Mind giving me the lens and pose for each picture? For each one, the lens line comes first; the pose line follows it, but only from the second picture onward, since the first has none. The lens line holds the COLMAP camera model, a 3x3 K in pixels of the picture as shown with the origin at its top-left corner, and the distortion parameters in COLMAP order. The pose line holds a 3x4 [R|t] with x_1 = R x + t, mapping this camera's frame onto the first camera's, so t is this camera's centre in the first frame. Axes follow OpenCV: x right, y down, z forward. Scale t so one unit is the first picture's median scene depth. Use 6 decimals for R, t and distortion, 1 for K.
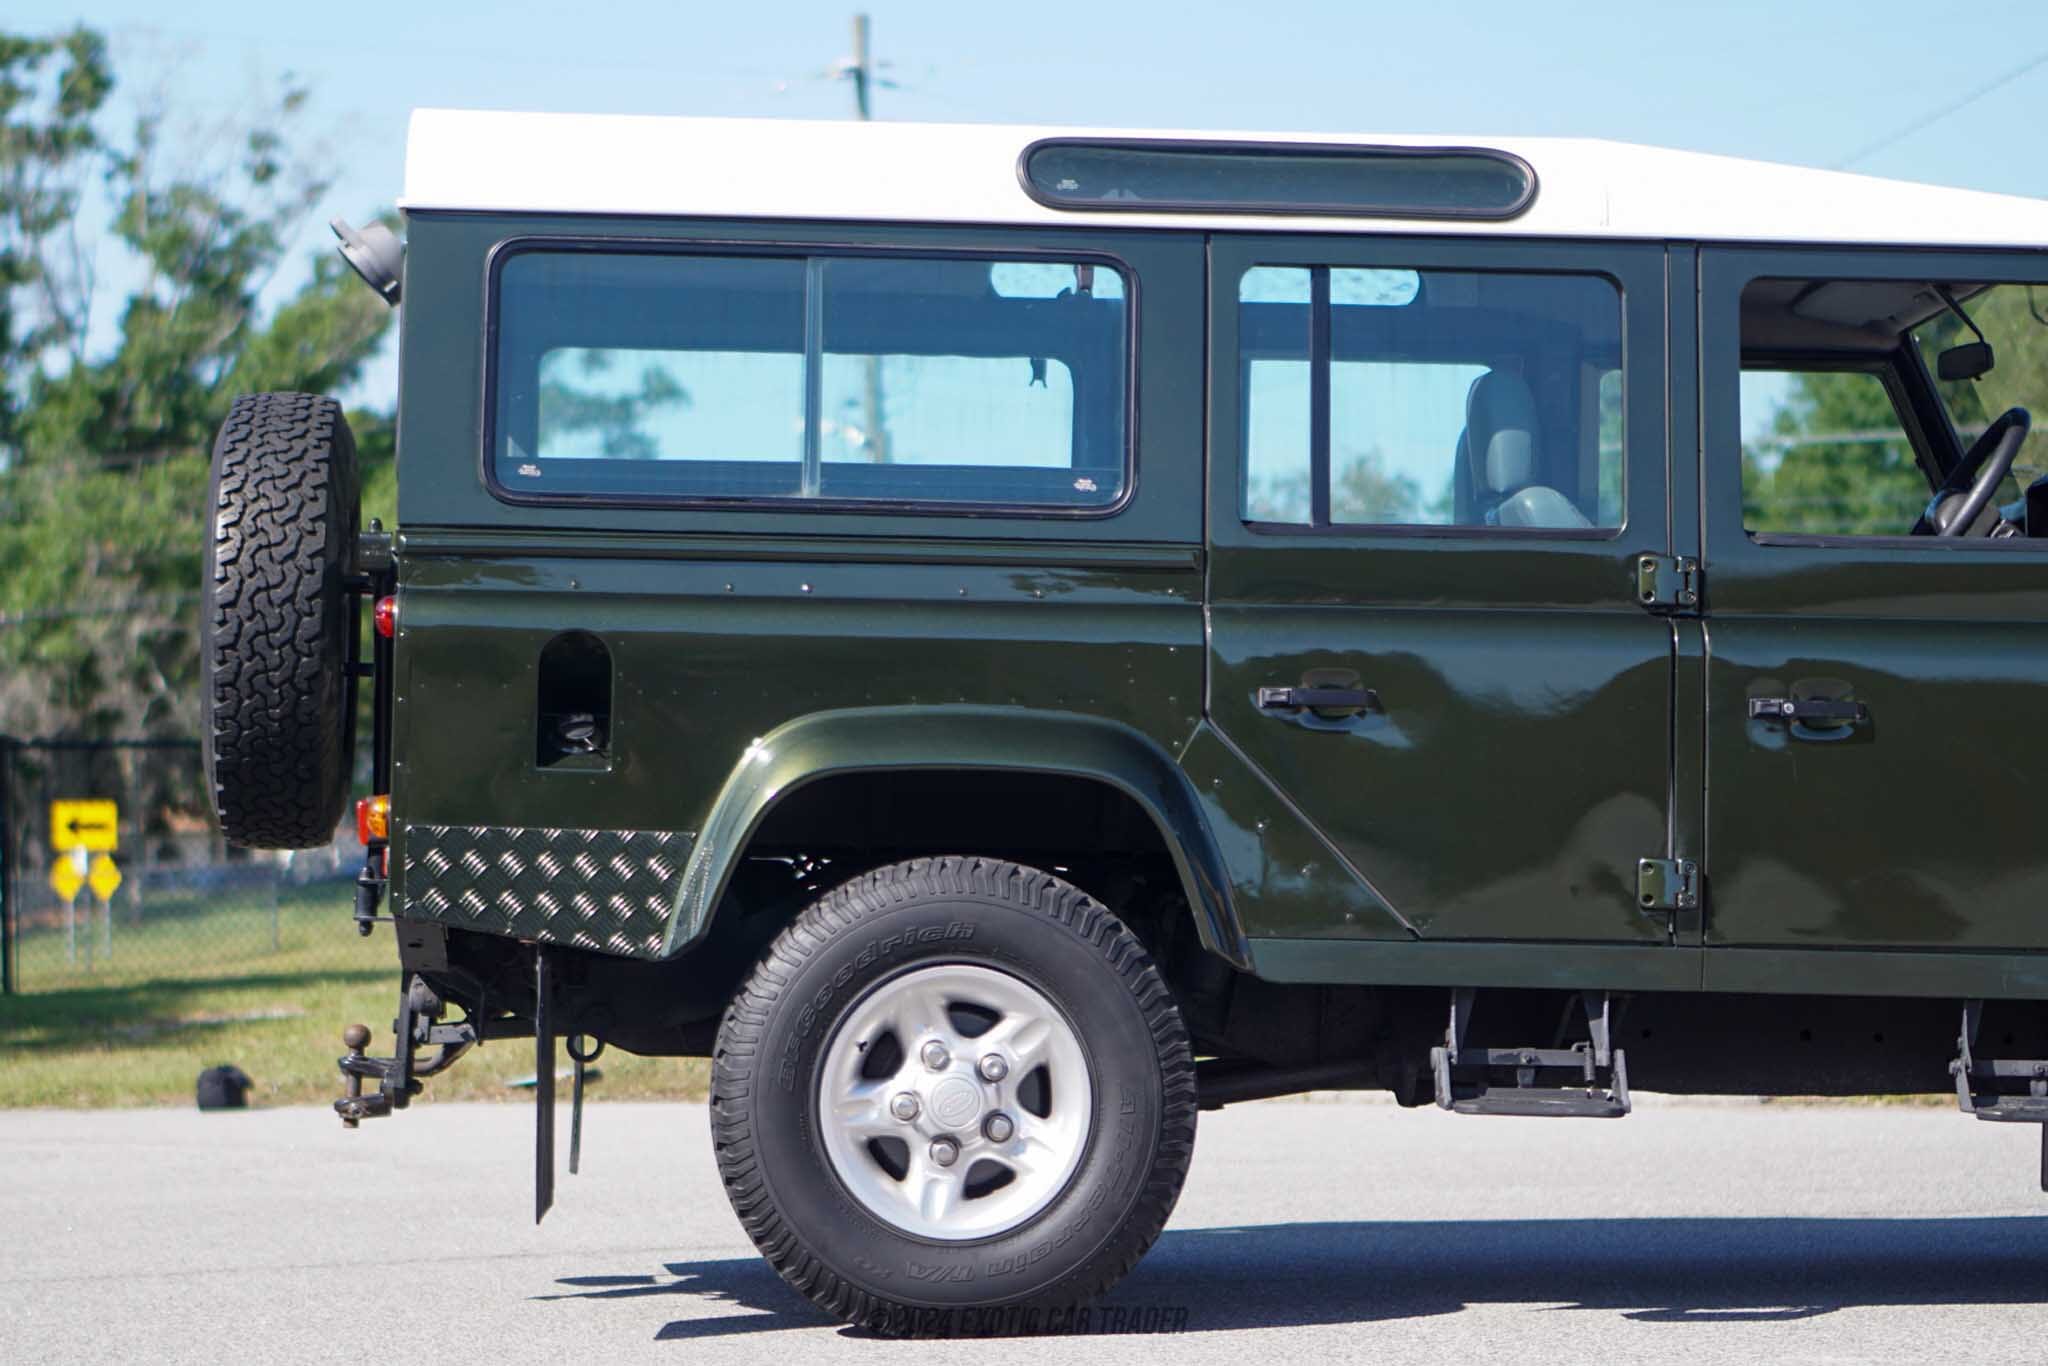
lens RADIAL K [[6283.0, 0, 1237.7], [0, 6283.0, 653.4], [0, 0, 1]] dist [0.148503, -2.540114]
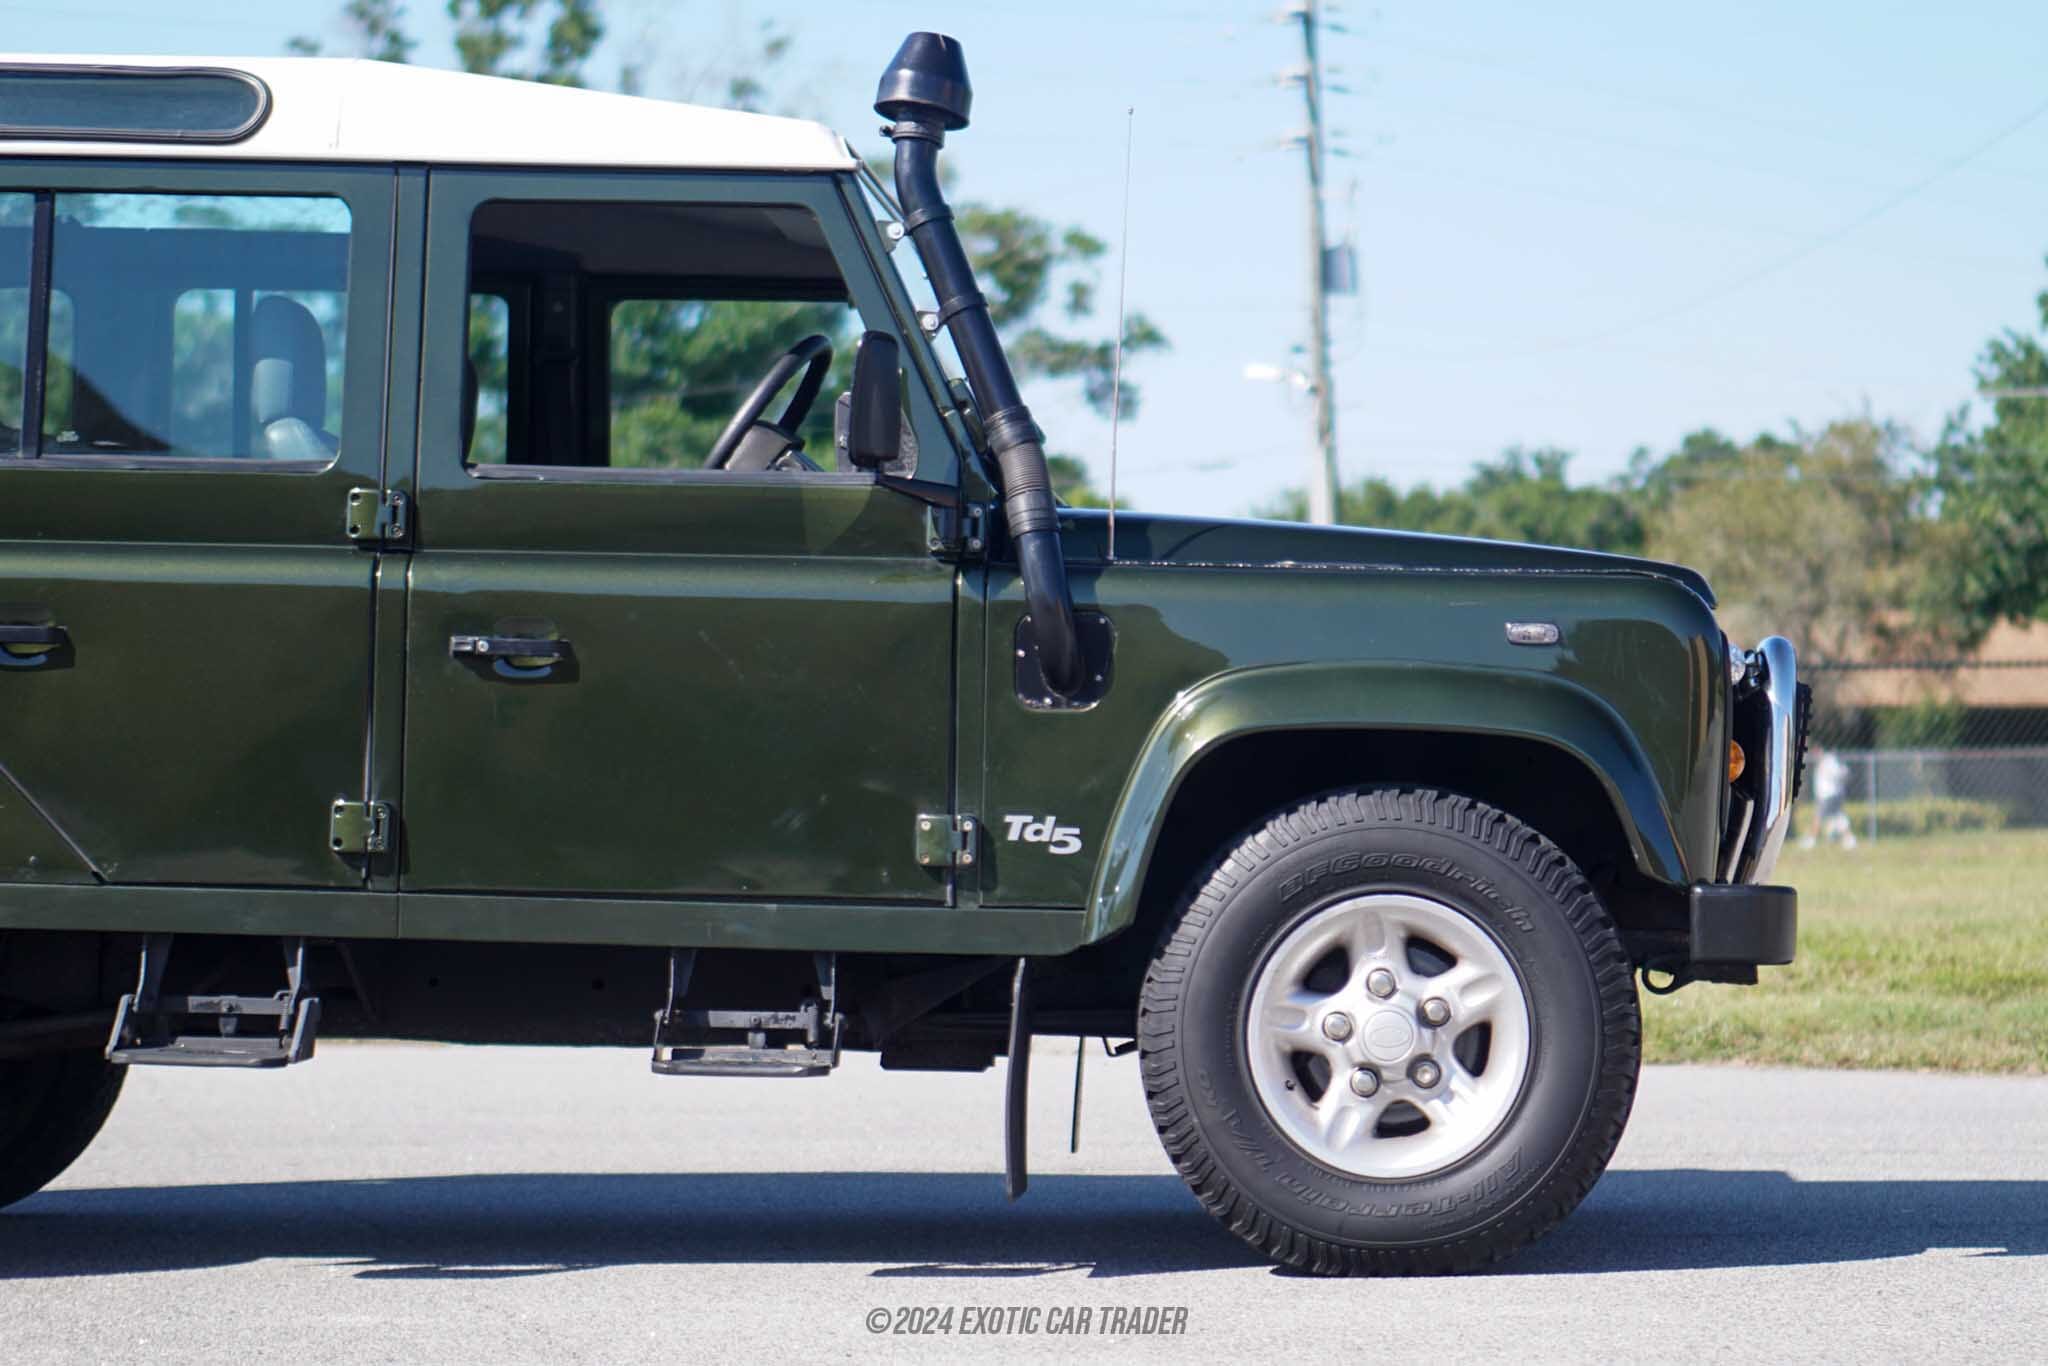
lens RADIAL K [[6283.0, 0, 1237.7], [0, 6283.0, 653.4], [0, 0, 1]] dist [0.148503, -2.540114]
pose [[0.995578, 0.002321, -0.093914, 0.290587], [-0.001509, 0.999961, 0.008718, 0.001209], [0.093931, -0.008538, 0.995542, 0.047135]]
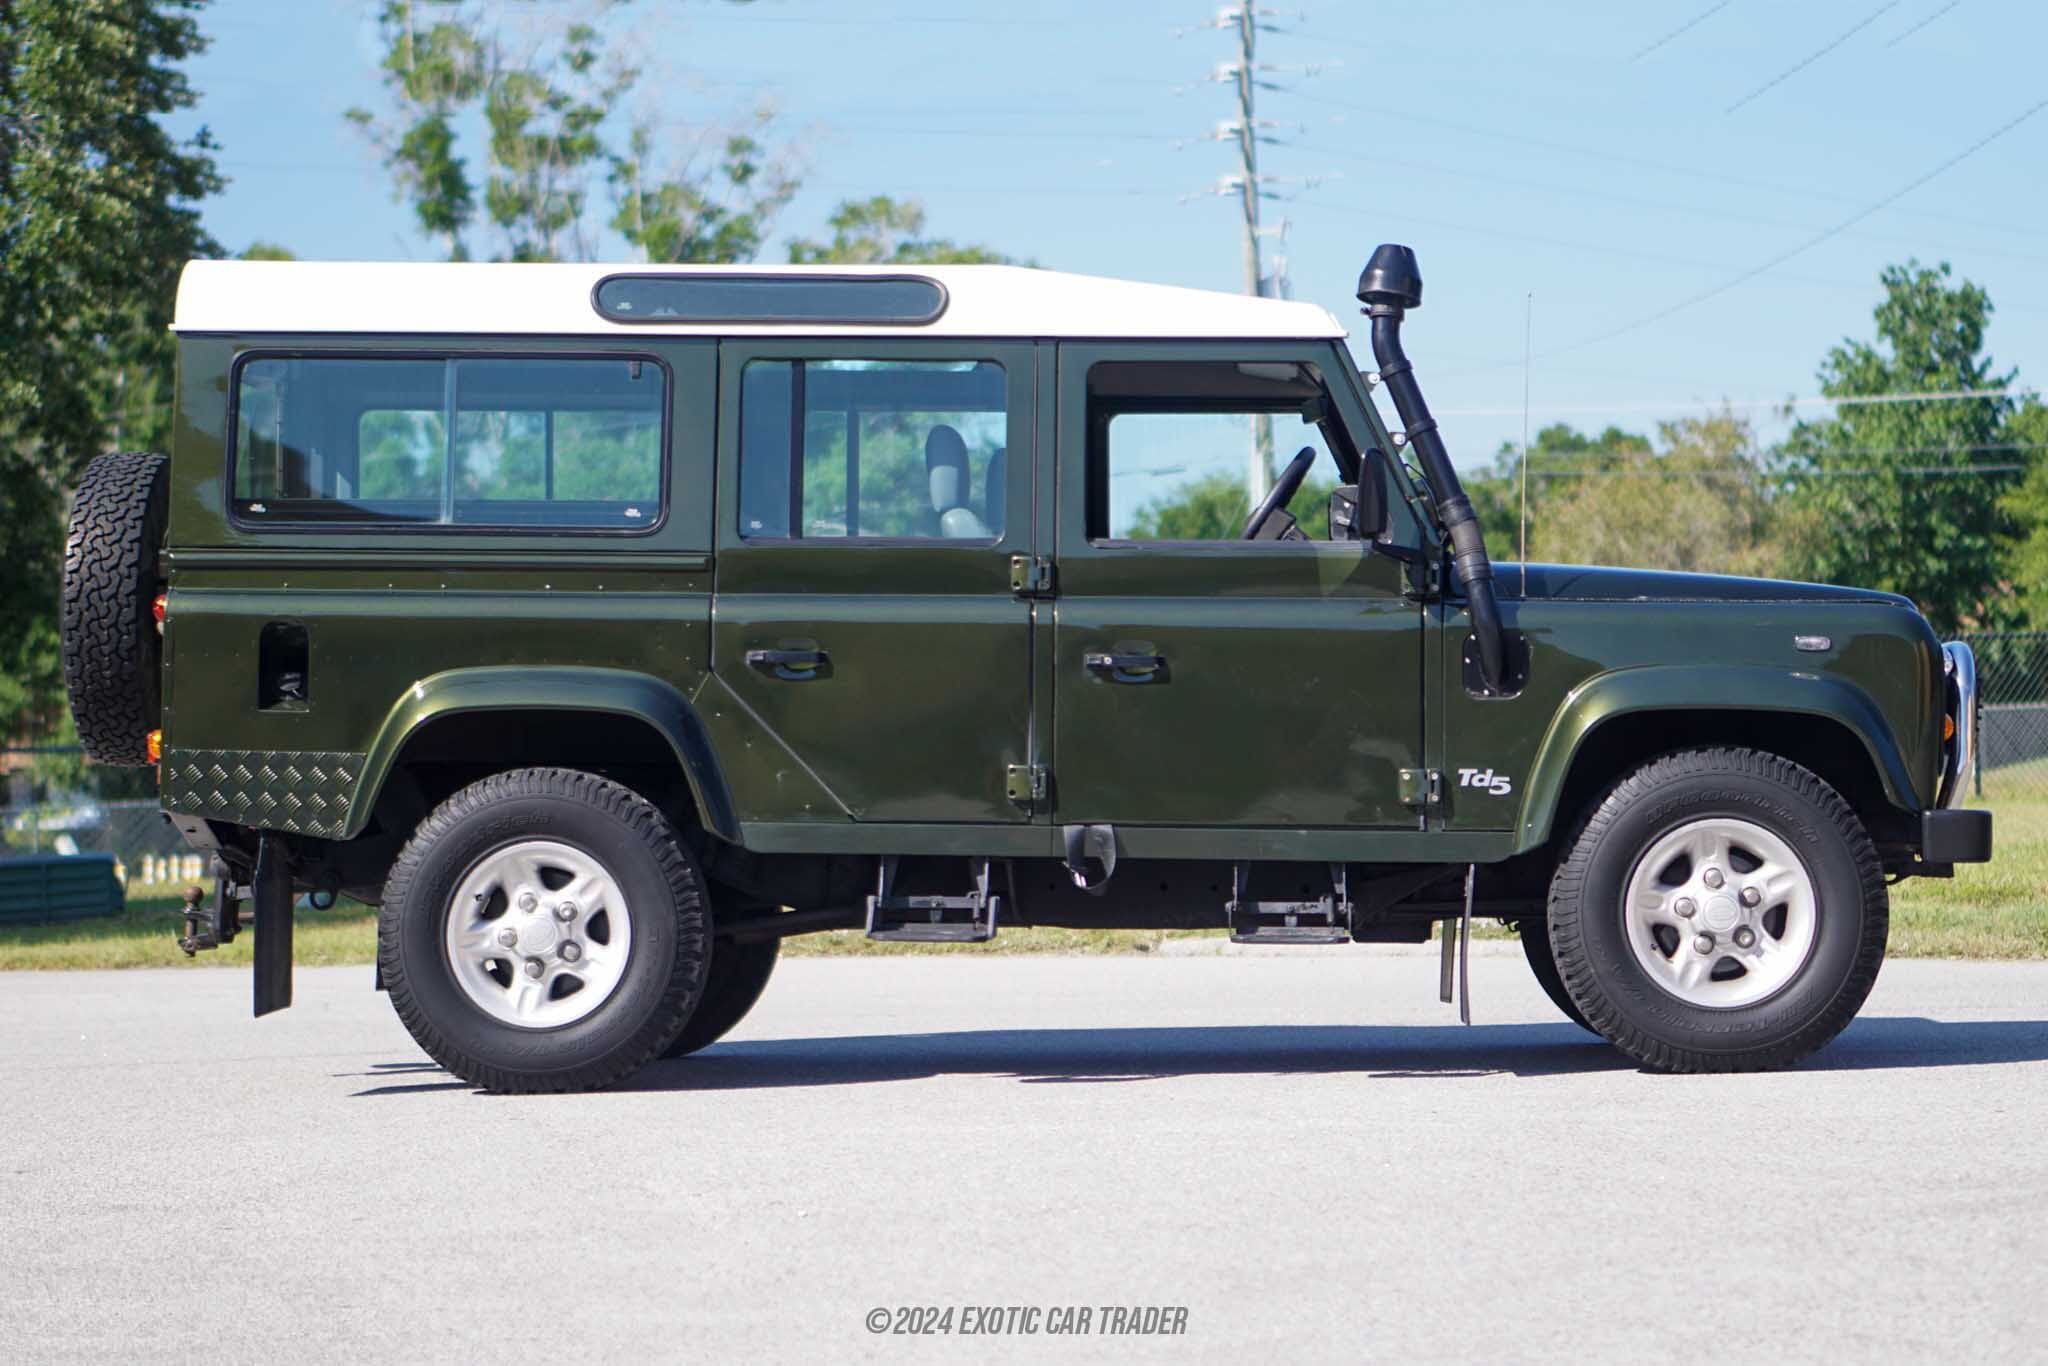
lens RADIAL K [[5607.7, 0, 1024.0], [0, 5607.7, 683.0], [0, 0, 1]] dist [0.079786, 0.681731]
pose [[0.993360, -0.009963, -0.114616, 0.214104], [0.012075, 0.999770, 0.017744, -0.009217], [0.114413, -0.019010, 0.993251, -0.283897]]
